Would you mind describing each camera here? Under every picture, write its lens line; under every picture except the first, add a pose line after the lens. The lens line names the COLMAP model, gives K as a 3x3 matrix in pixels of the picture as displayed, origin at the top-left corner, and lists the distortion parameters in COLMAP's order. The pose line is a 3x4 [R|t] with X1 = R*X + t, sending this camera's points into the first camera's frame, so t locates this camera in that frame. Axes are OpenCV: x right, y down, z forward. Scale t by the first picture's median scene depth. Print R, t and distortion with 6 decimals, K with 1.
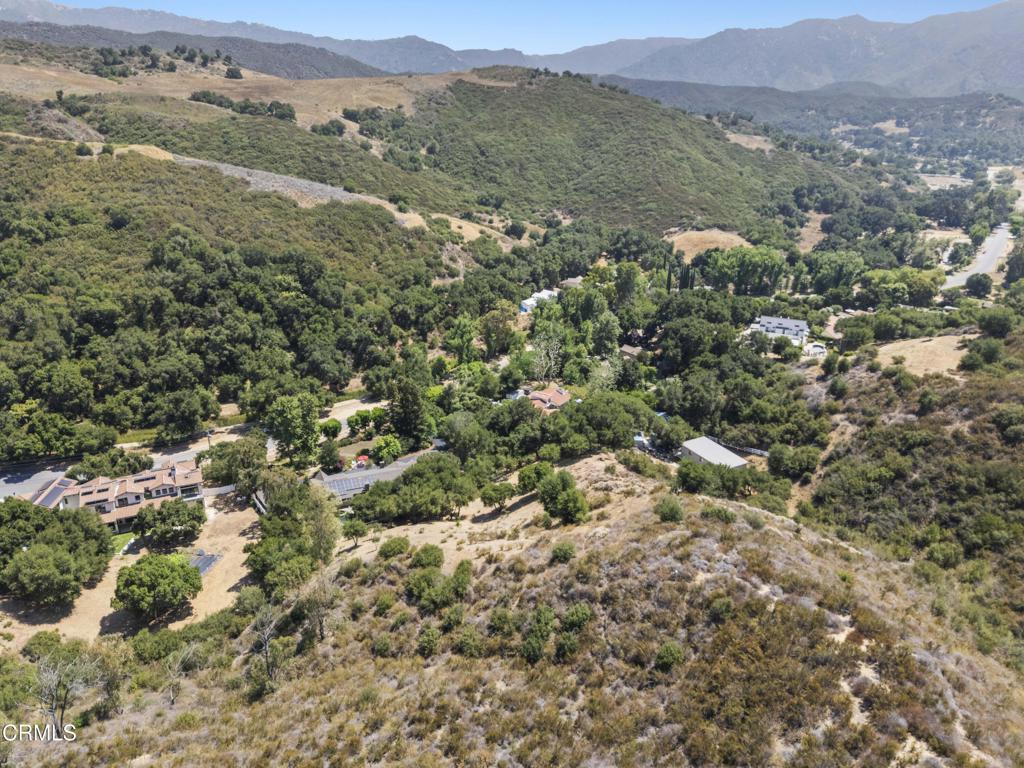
lens RADIAL K [[765.1, 0, 512.0], [0, 765.1, 384.0], [0, 0, 1]] dist [0.058147, -0.047939]
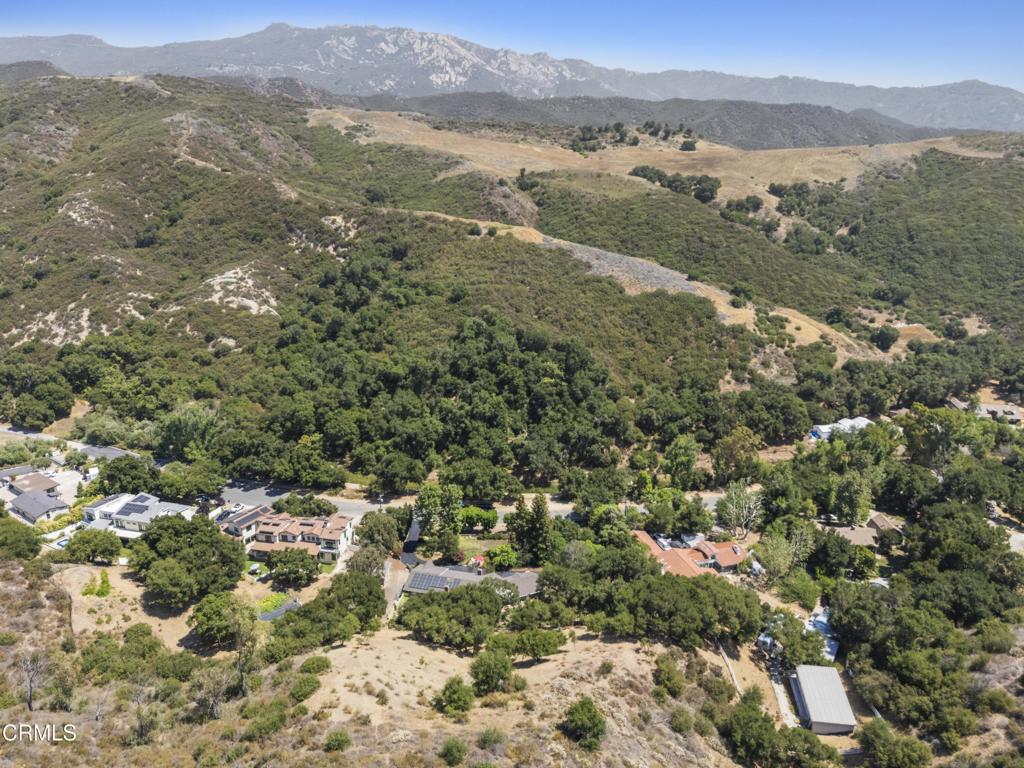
lens RADIAL K [[752.3, 0, 512.0], [0, 752.3, 384.0], [0, 0, 1]] dist [0.068267, -0.044796]
pose [[0.799111, 0.187913, -0.571061, 0.134123], [-0.215037, 0.976393, 0.020381, -0.058080], [0.561410, 0.106513, 0.820655, 0.041421]]
